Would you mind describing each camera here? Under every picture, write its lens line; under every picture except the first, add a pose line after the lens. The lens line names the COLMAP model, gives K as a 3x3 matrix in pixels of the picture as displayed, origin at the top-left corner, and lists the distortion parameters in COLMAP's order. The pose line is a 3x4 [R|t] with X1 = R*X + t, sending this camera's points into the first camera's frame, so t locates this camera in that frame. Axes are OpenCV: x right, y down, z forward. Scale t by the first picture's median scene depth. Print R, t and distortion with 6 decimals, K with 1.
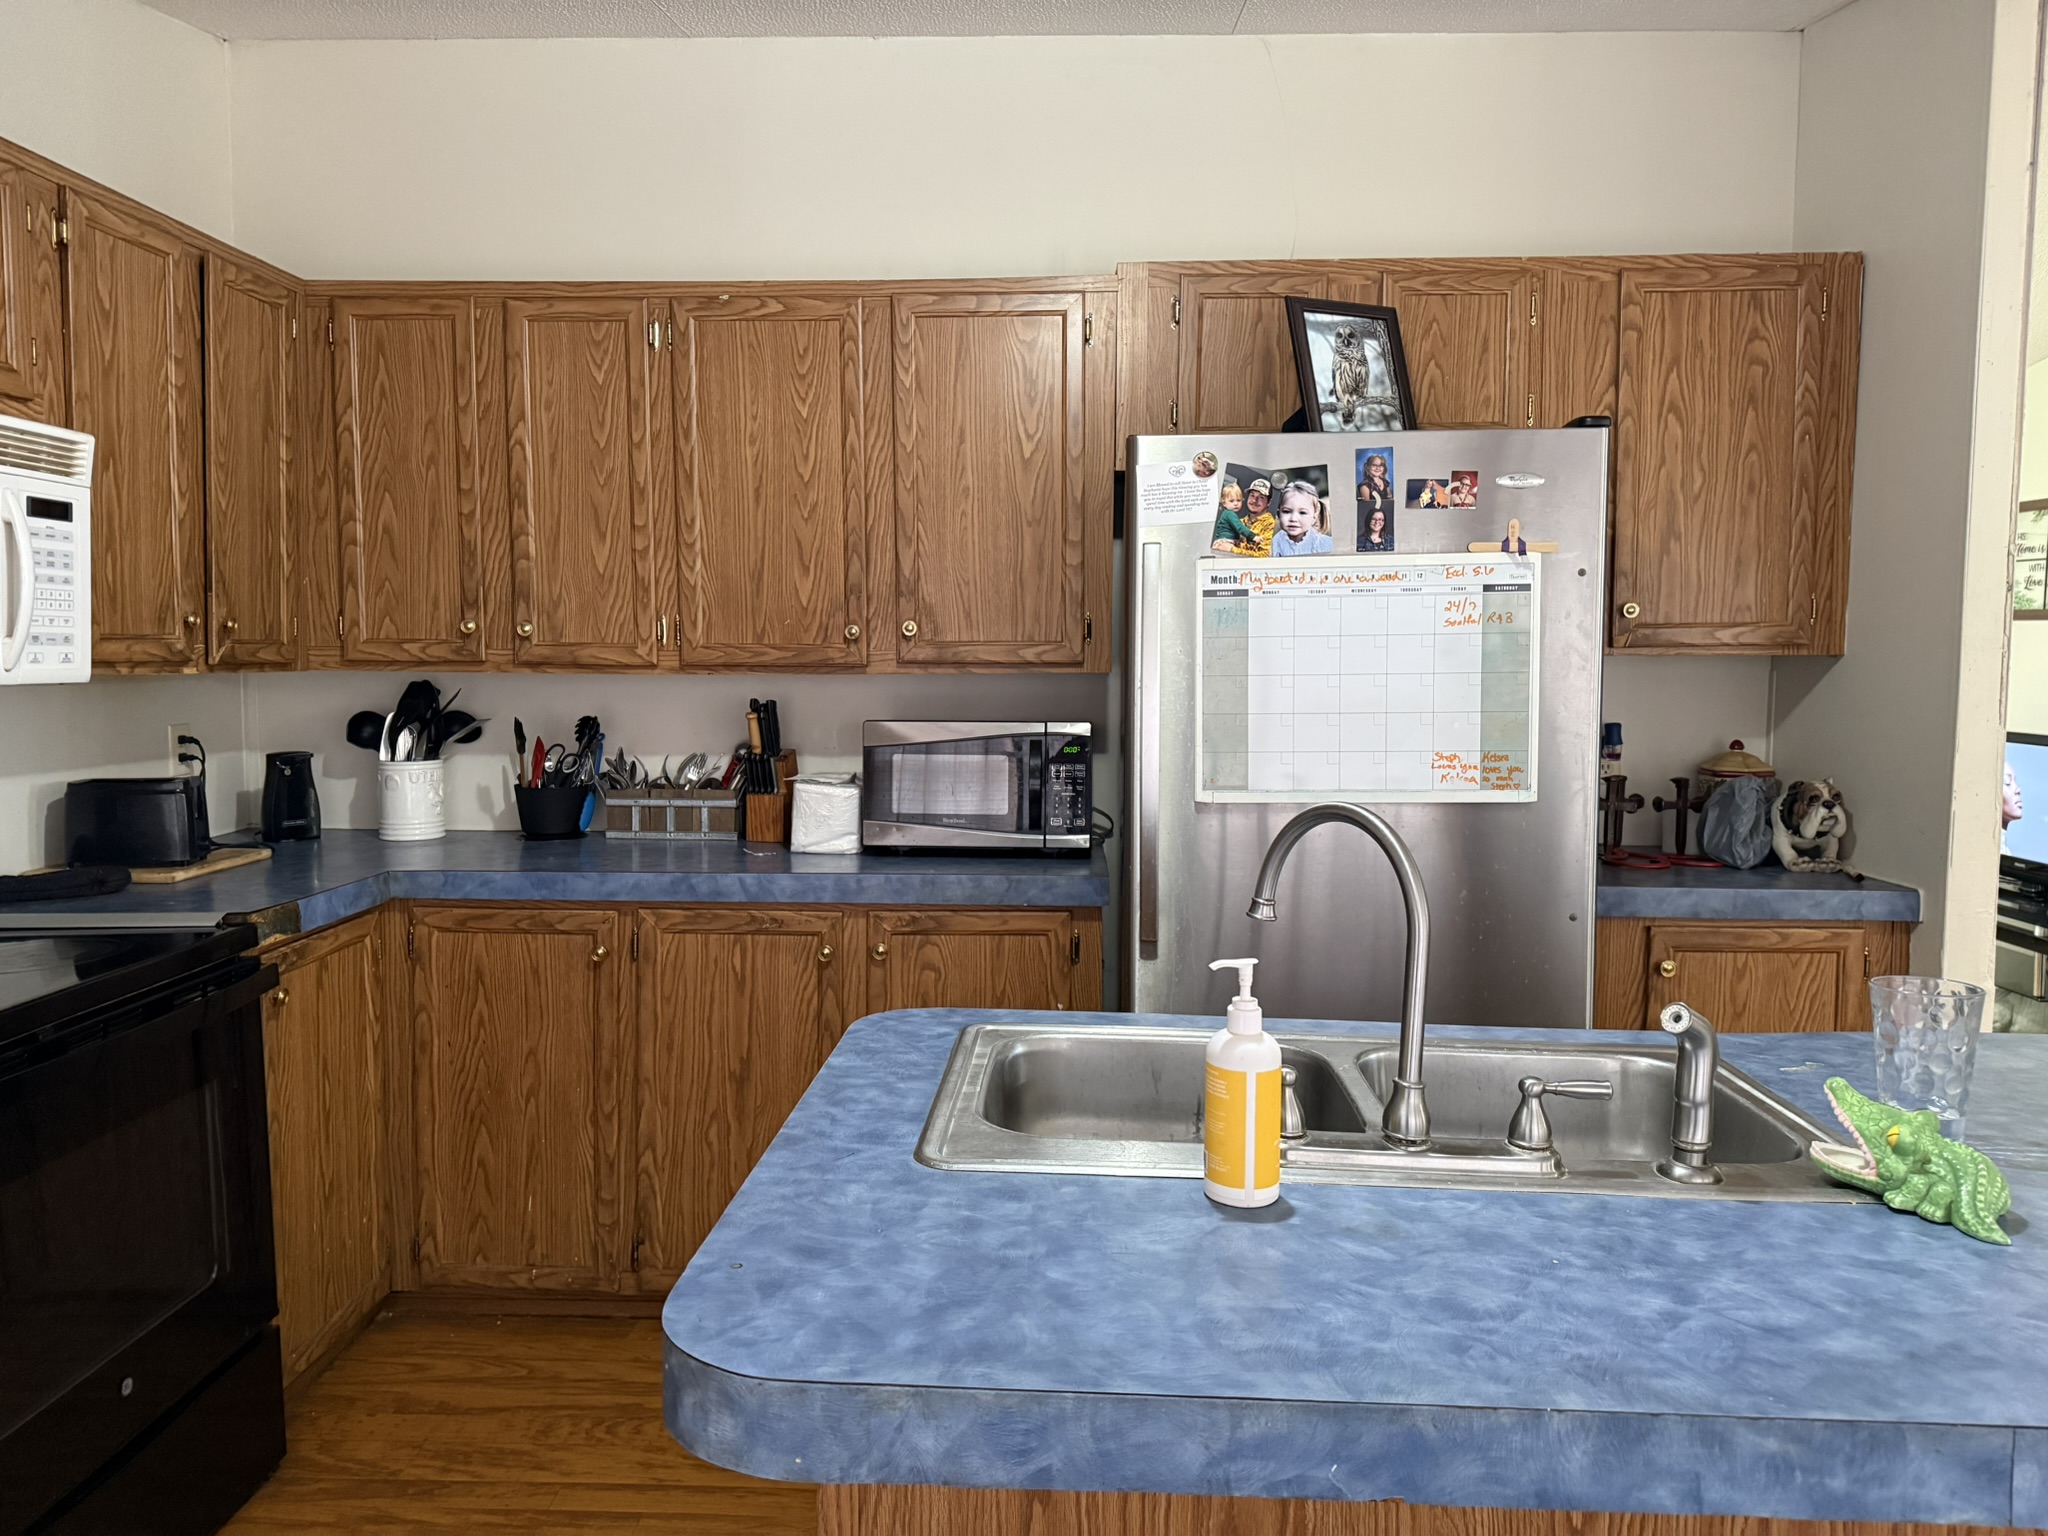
lens RADIAL K [[1446.3, 0, 1040.5], [0, 1446.3, 759.9], [0, 0, 1]] dist [0.062901, -0.083208]
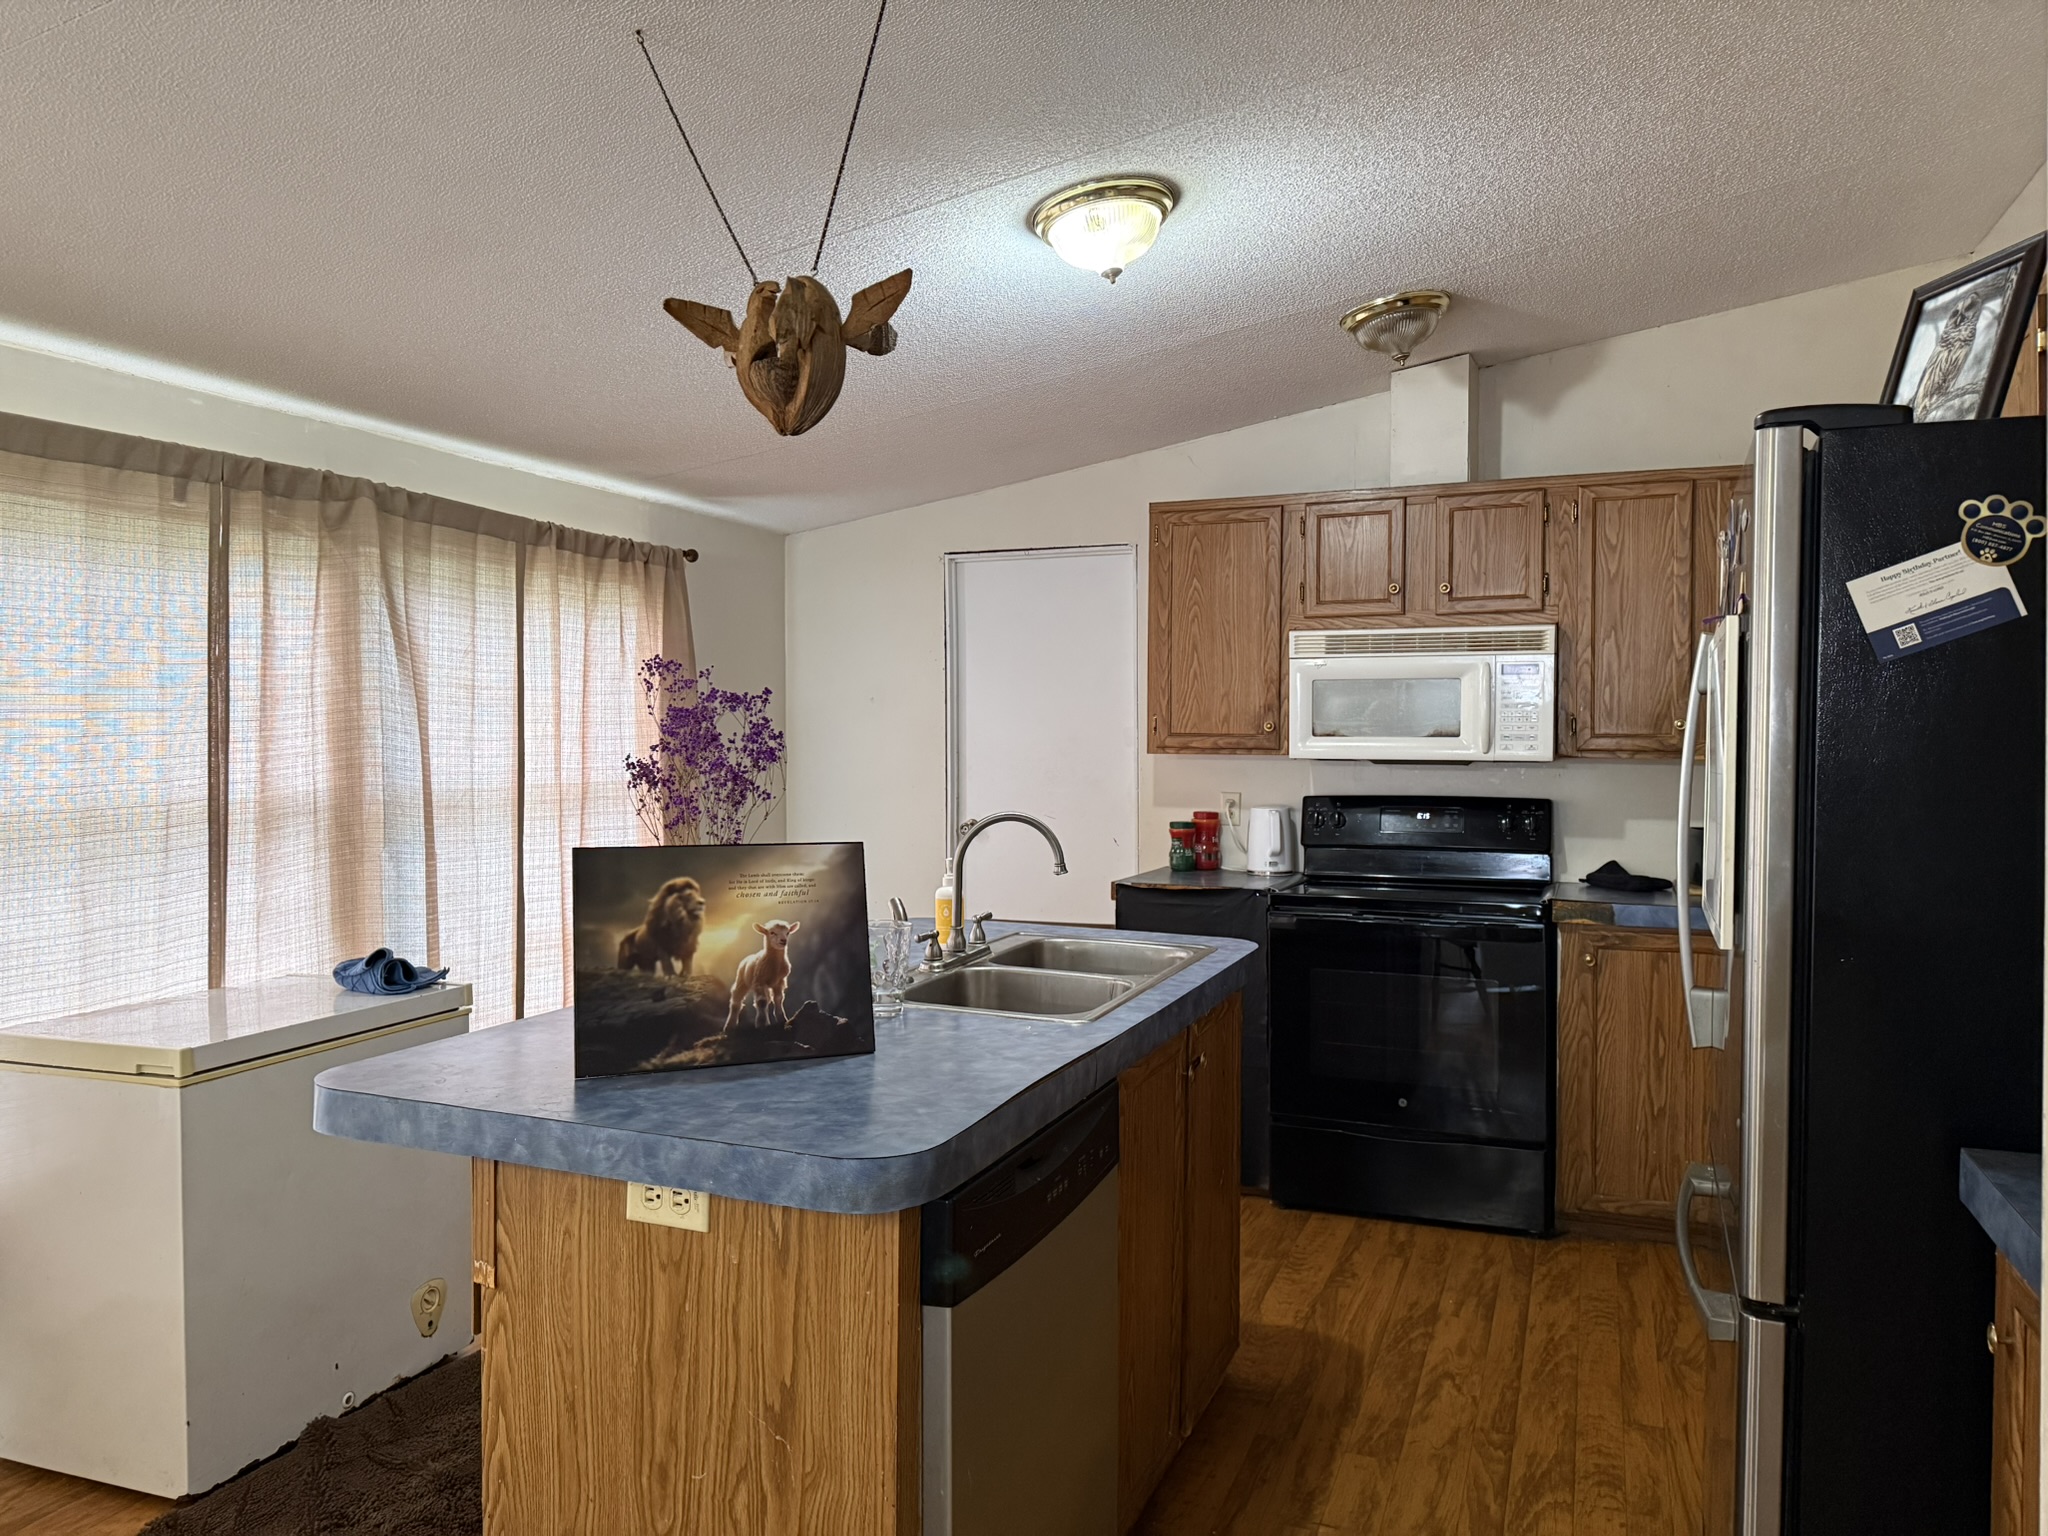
lens RADIAL K [[1446.3, 0, 1019.4], [0, 1446.3, 764.1], [0, 0, 1]] dist [0.062901, -0.083208]
pose [[-0.348106, 0.014171, -0.937348, 1.056386], [-0.074641, 0.996292, 0.042782, -0.064663], [0.934479, 0.084857, -0.345758, 0.840195]]
